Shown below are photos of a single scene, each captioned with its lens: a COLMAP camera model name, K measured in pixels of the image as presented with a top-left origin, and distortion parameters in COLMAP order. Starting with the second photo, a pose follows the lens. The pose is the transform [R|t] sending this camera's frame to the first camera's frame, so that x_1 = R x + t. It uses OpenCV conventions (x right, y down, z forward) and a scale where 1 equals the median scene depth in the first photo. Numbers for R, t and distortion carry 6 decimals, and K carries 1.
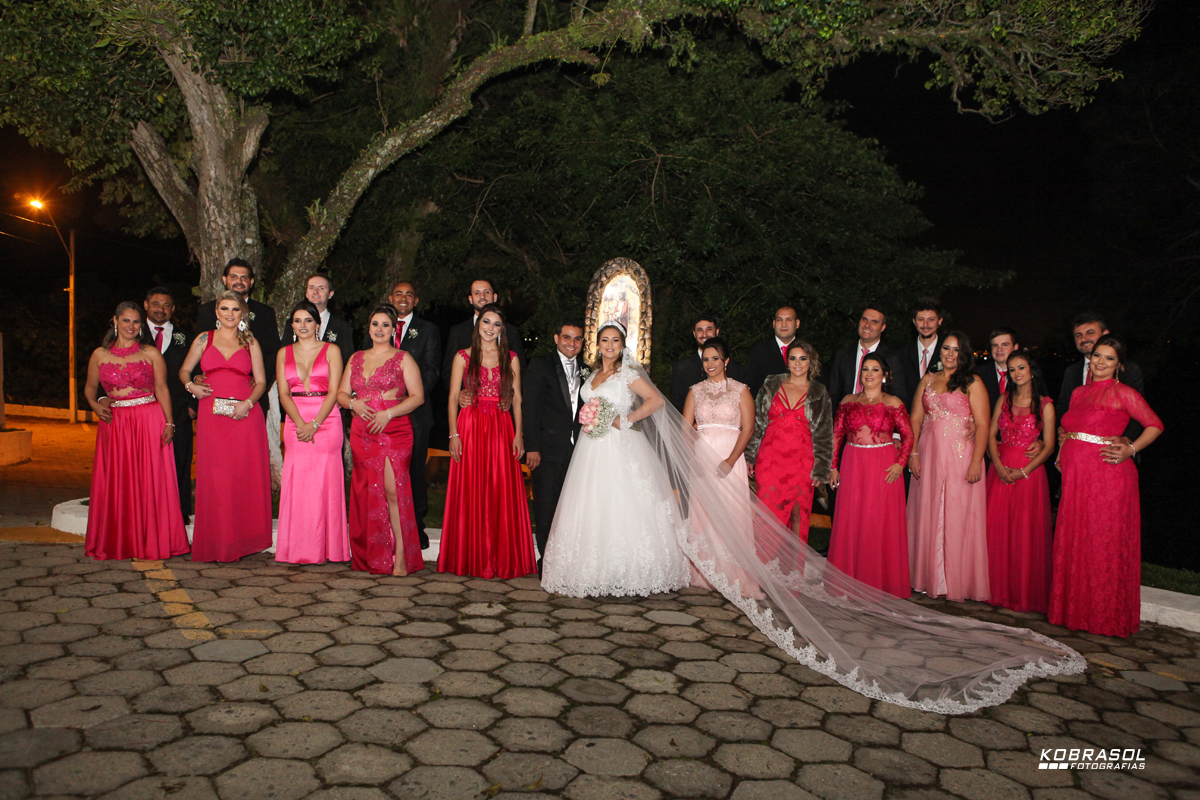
lens RADIAL K [[927.0, 0, 611.6], [0, 927.0, 398.6], [0, 0, 1]] dist [-0.097500, 0.087308]
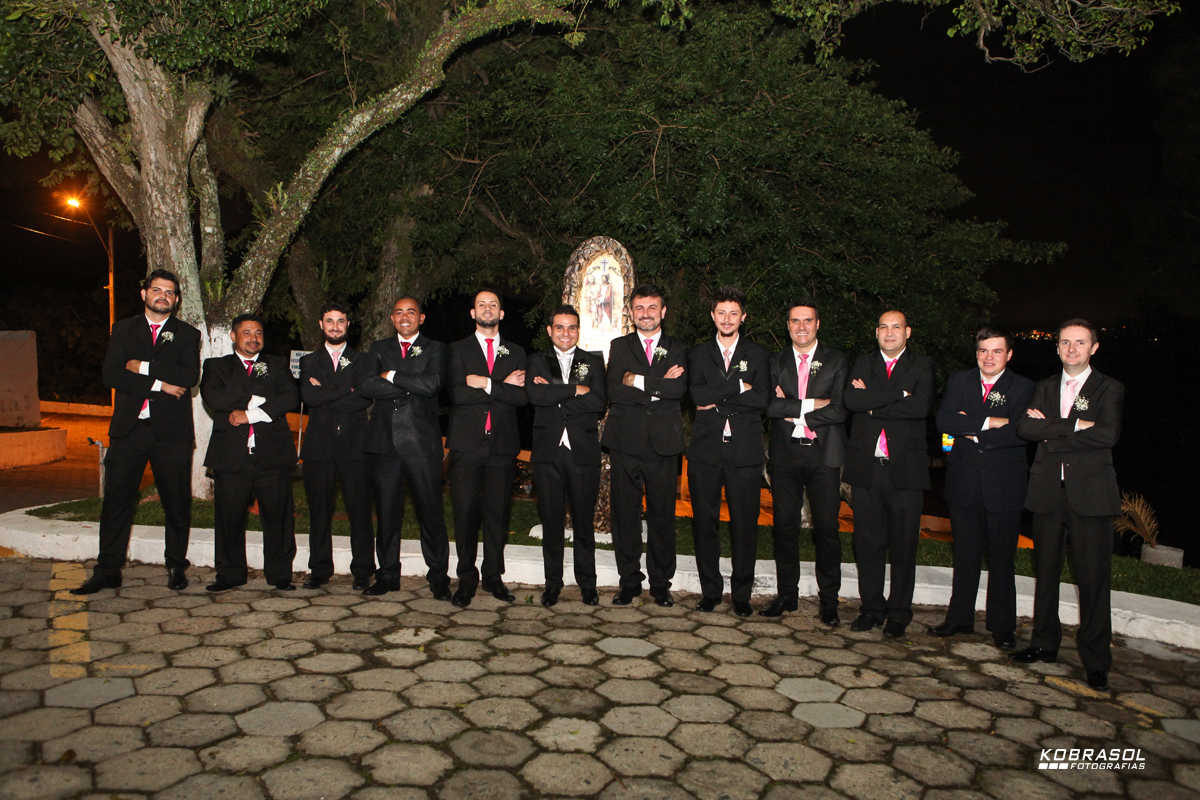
lens RADIAL K [[927.0, 0, 615.5], [0, 927.0, 400.8], [0, 0, 1]] dist [-0.097500, 0.087308]
pose [[0.997339, -0.013115, -0.071716, 0.085086], [0.014228, 0.999786, 0.015034, -0.005420], [0.071504, -0.016014, 0.997312, 0.097540]]
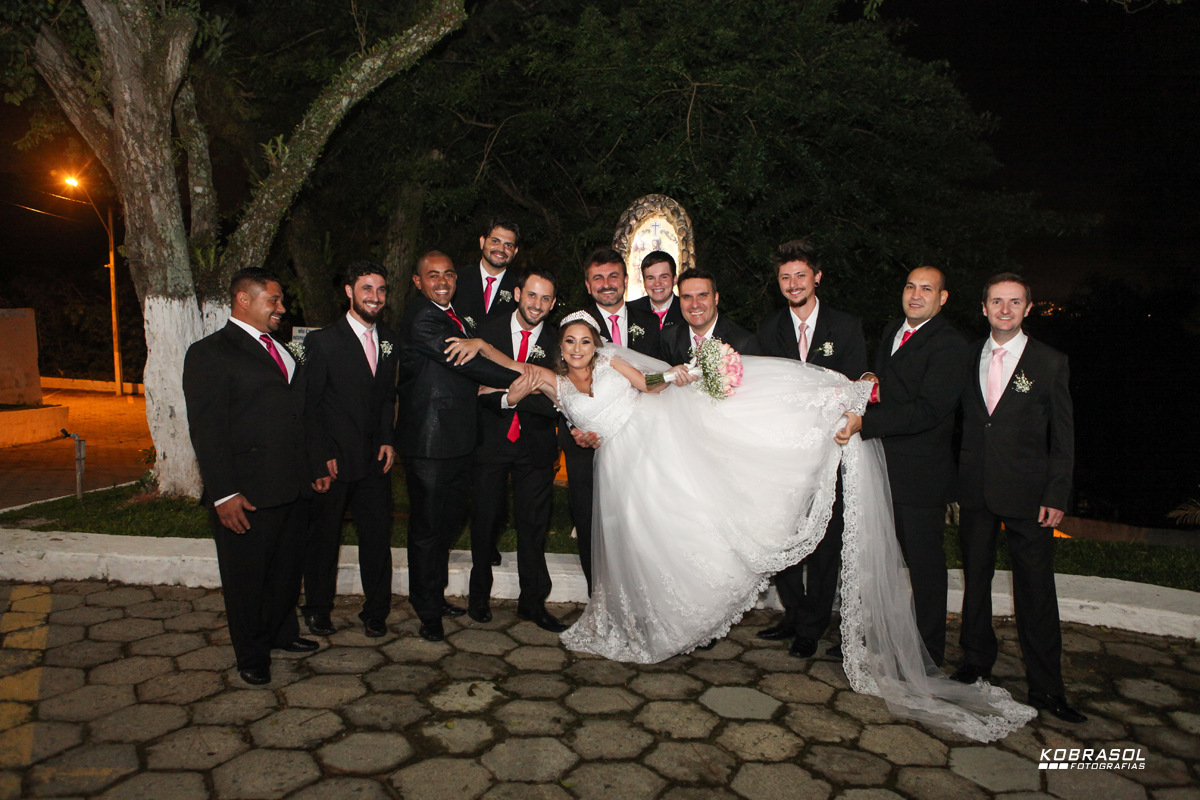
lens RADIAL K [[827.3, 0, 606.6], [0, 827.3, 400.3], [0, 0, 1]] dist [-0.094085, 0.063266]
pose [[0.999025, -0.016009, -0.041133, -0.004132], [0.018145, 0.998478, 0.052087, -0.015039], [0.040236, -0.052782, 0.997795, 0.285486]]
